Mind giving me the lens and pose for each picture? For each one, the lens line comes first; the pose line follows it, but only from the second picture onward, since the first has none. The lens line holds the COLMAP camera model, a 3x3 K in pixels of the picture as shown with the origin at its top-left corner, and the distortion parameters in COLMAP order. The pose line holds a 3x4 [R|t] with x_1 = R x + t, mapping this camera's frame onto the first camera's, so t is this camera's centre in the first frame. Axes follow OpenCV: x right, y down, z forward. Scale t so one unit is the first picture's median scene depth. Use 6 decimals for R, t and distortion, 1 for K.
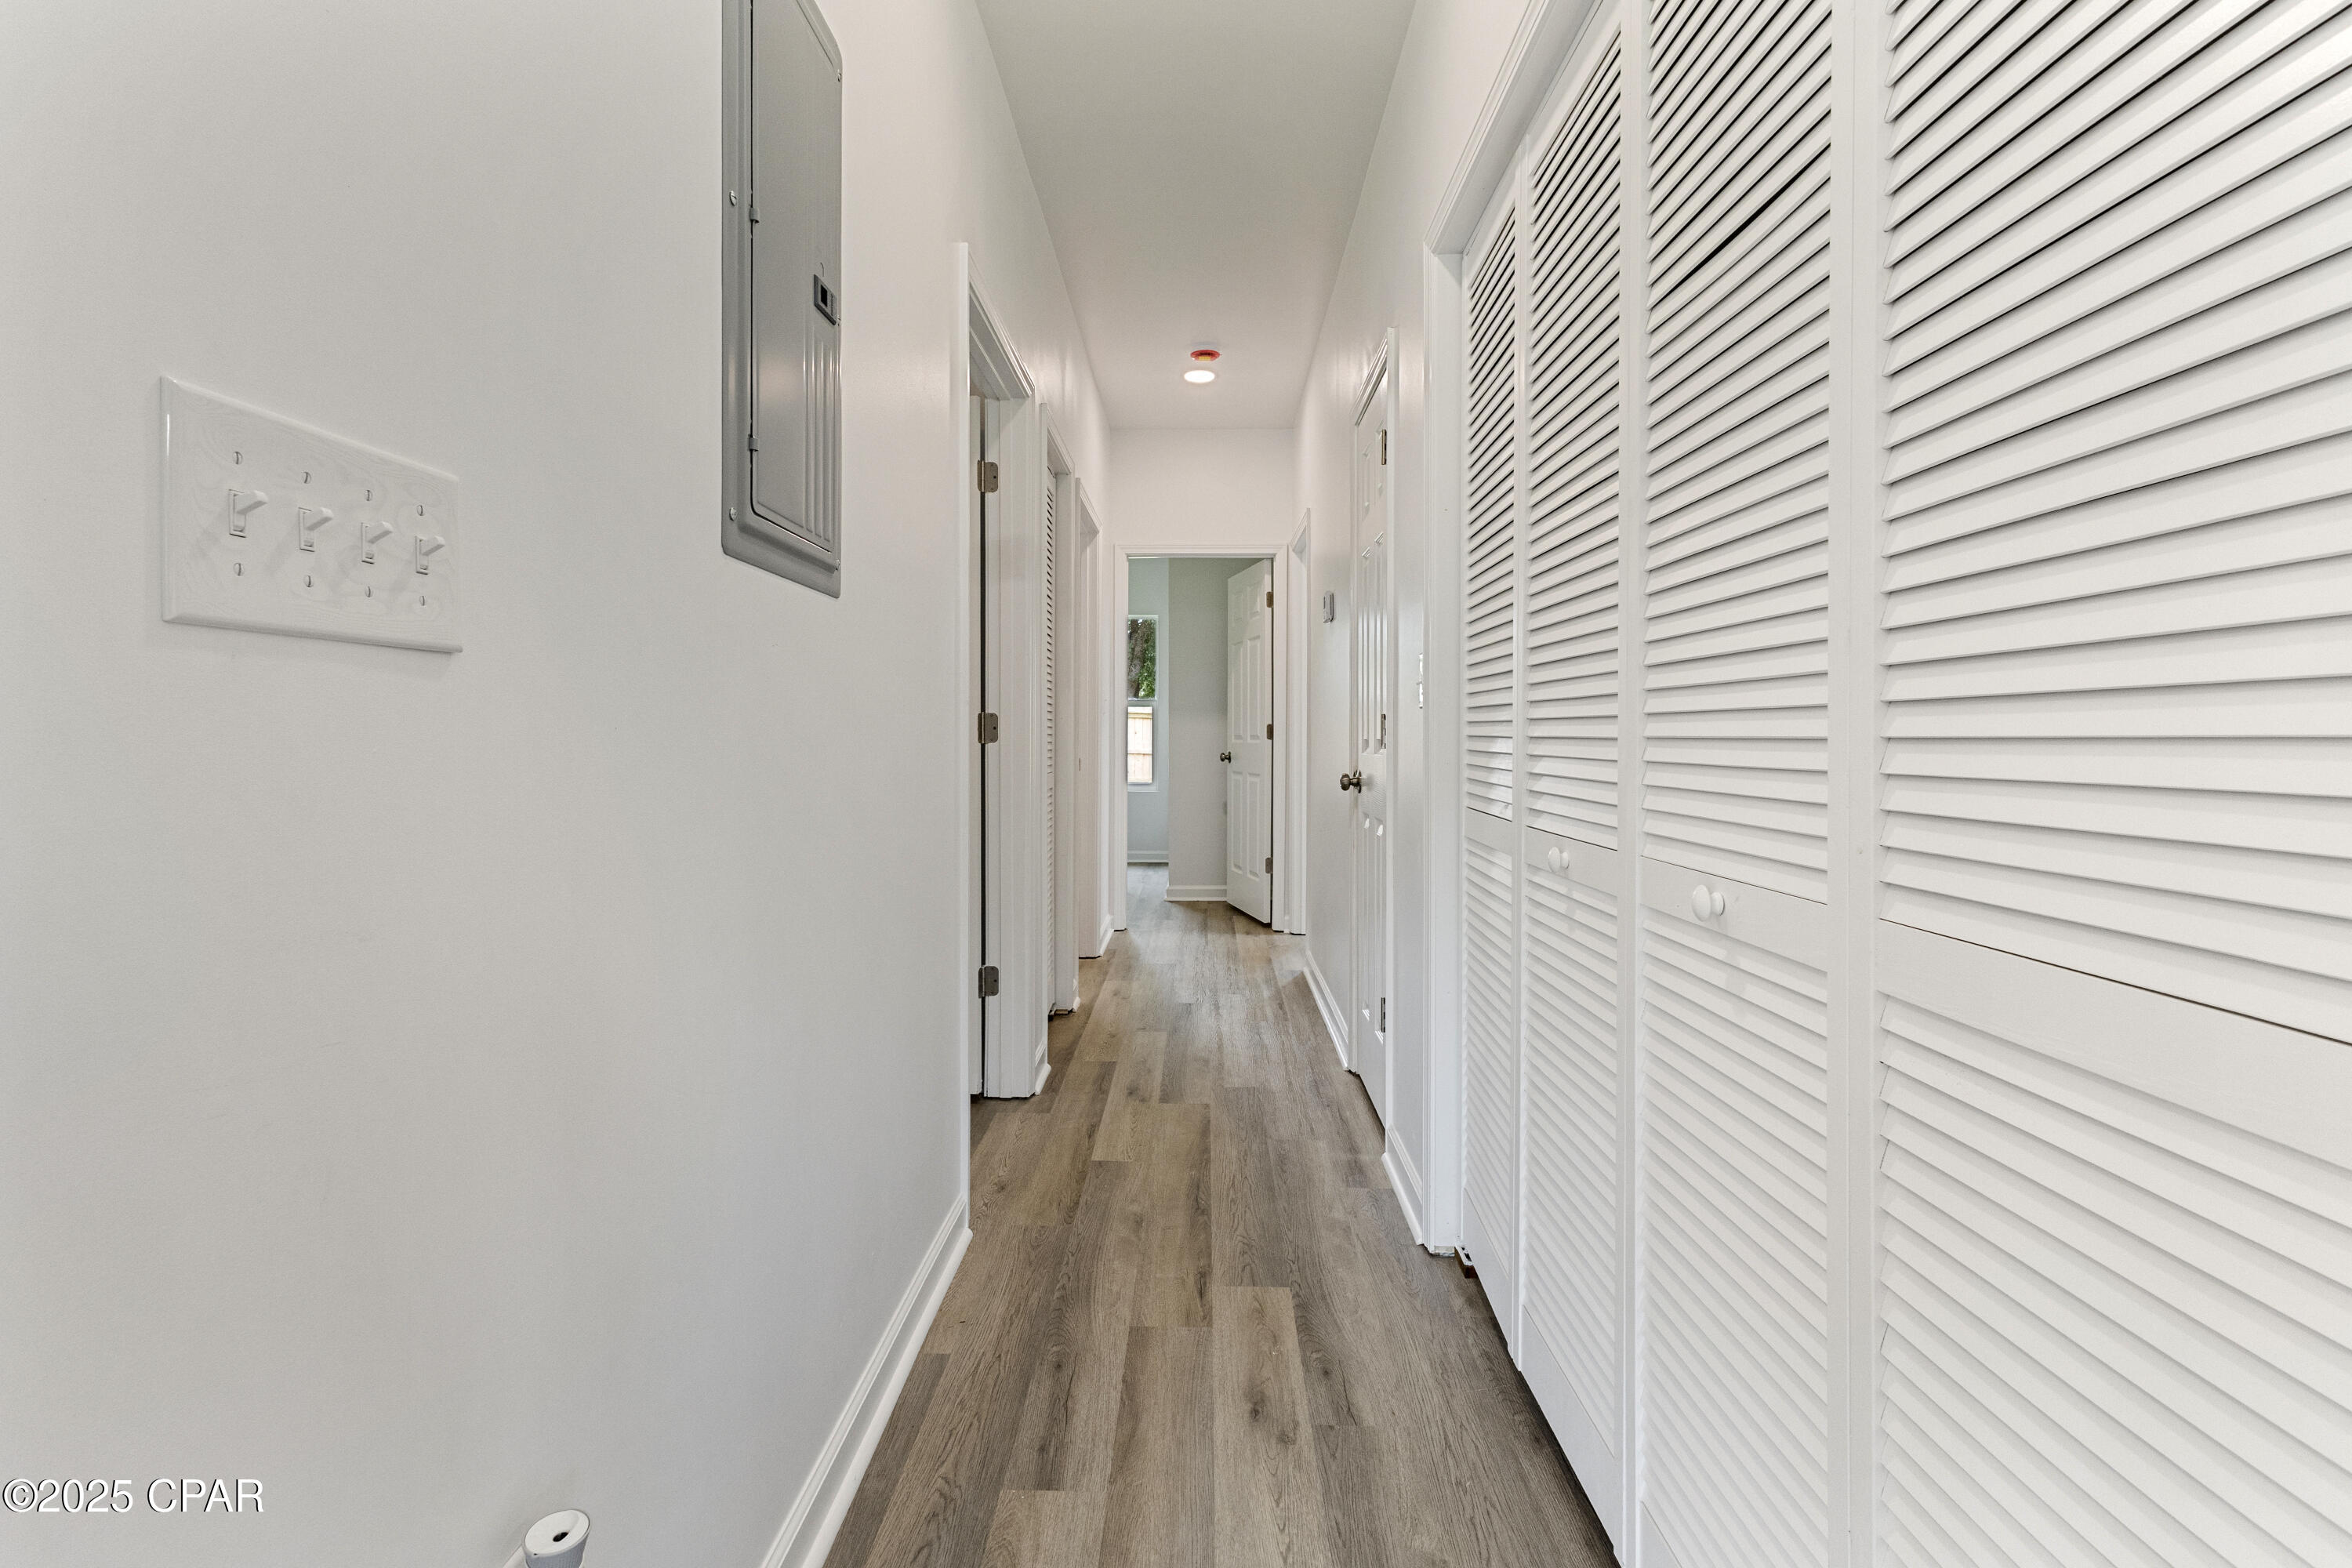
lens RADIAL K [[1096.7, 0, 1180.0], [0, 1096.7, 738.4], [0, 0, 1]] dist [-0.000382, 0.000207]
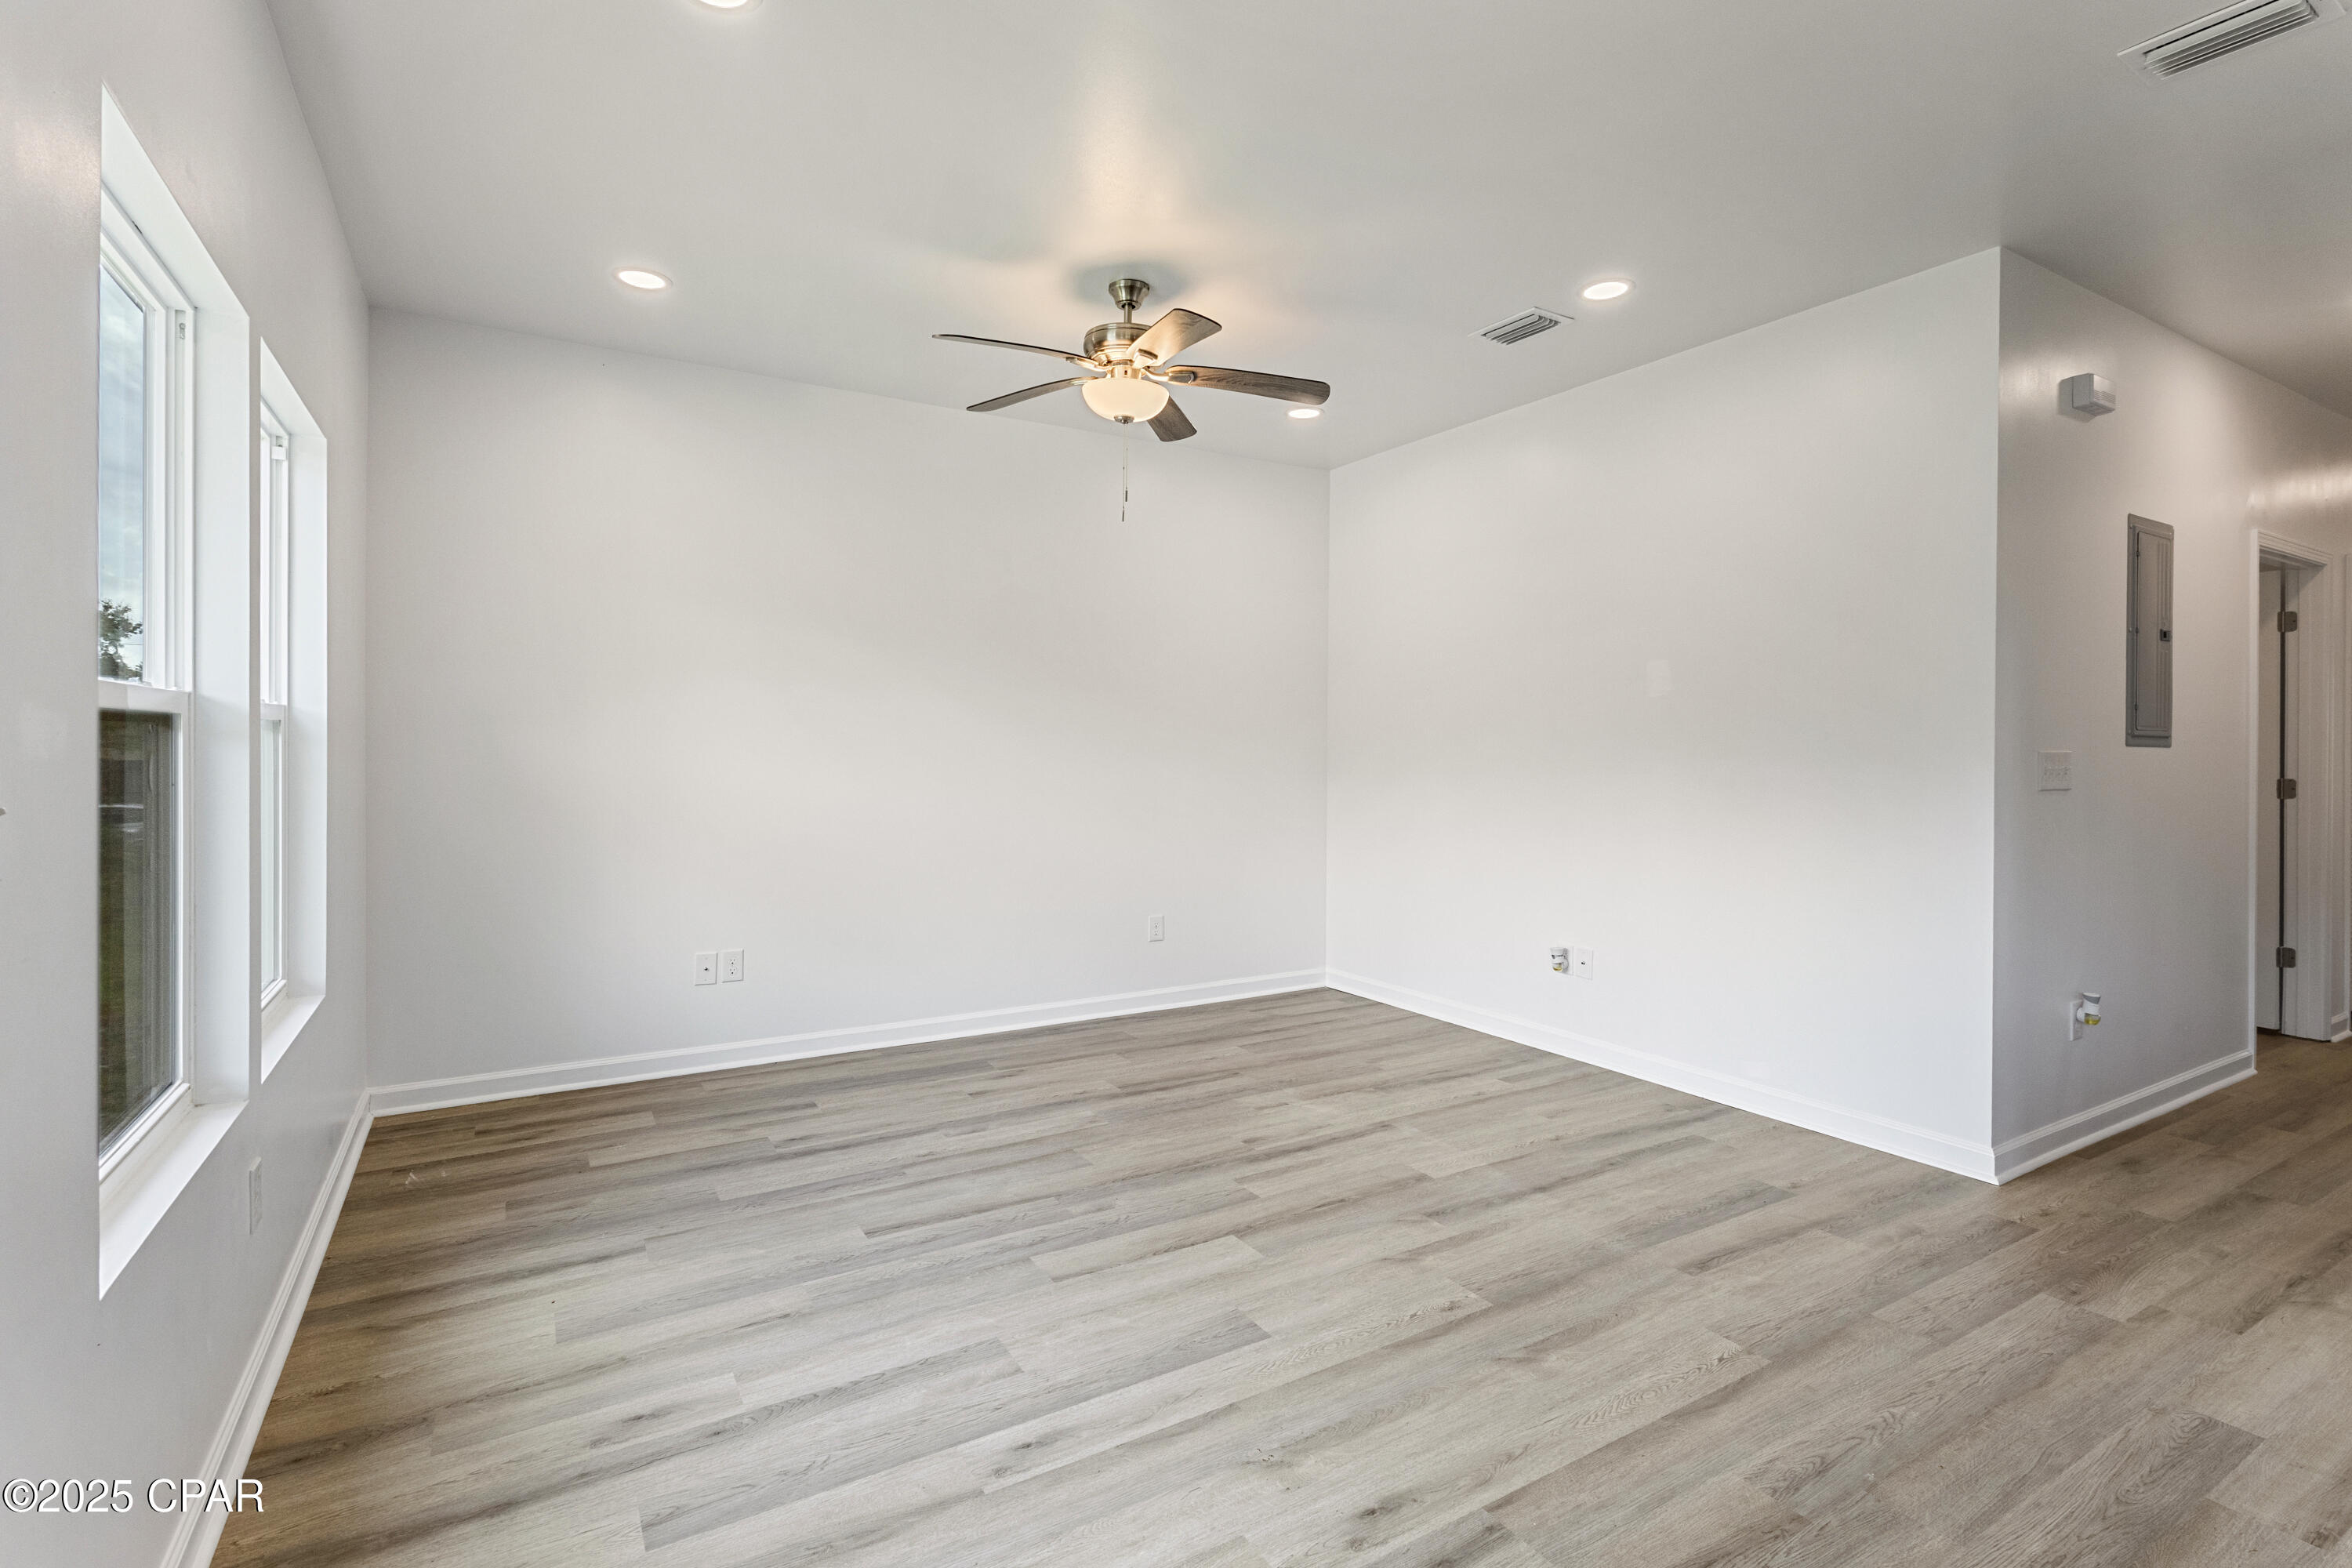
lens RADIAL K [[1096.7, 0, 1180.0], [0, 1096.7, 738.4], [0, 0, 1]] dist [-0.000382, 0.000207]
pose [[0.529540, 0.002714, -0.848281, 0.308527], [-0.011287, 0.999929, -0.003846, -0.057696], [0.848210, 0.011611, 0.529533, -1.126957]]
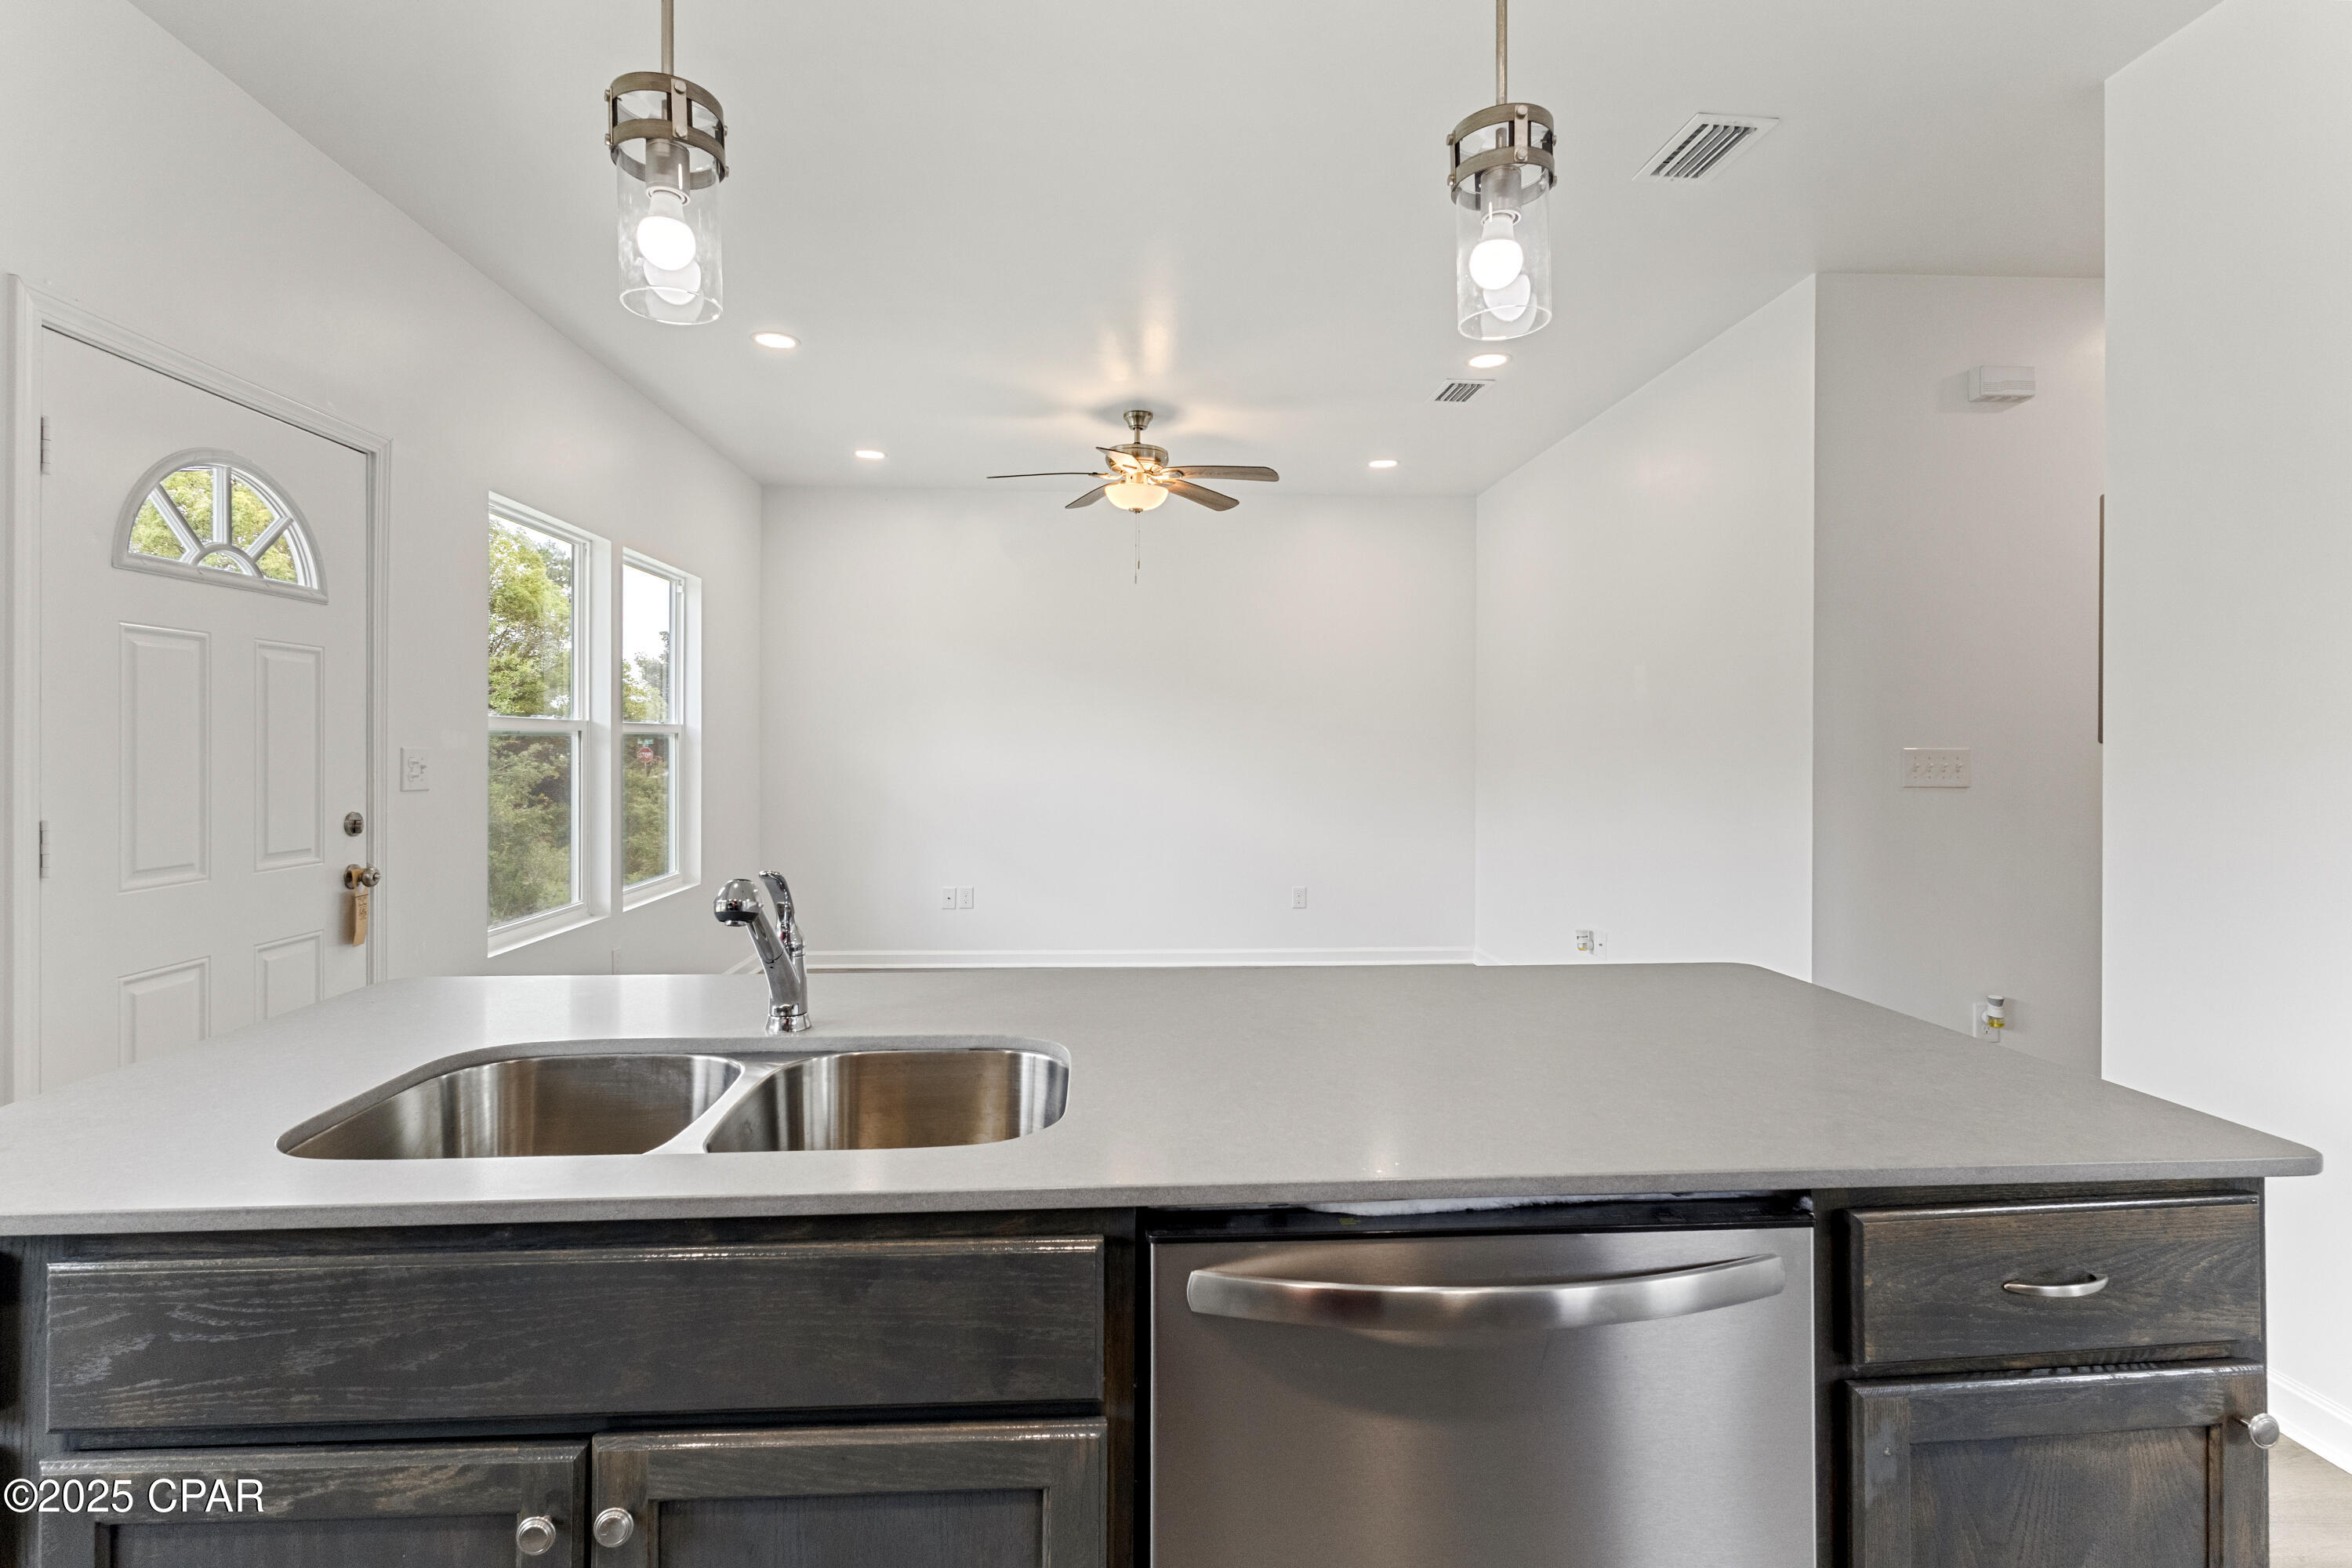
lens RADIAL K [[1096.7, 0, 1180.0], [0, 1096.7, 738.4], [0, 0, 1]] dist [-0.000382, 0.000207]
pose [[0.079321, -0.002480, -0.996846, 0.884905], [-0.007624, 0.999966, -0.003095, -0.060011], [0.996820, 0.007845, 0.079300, -0.640611]]
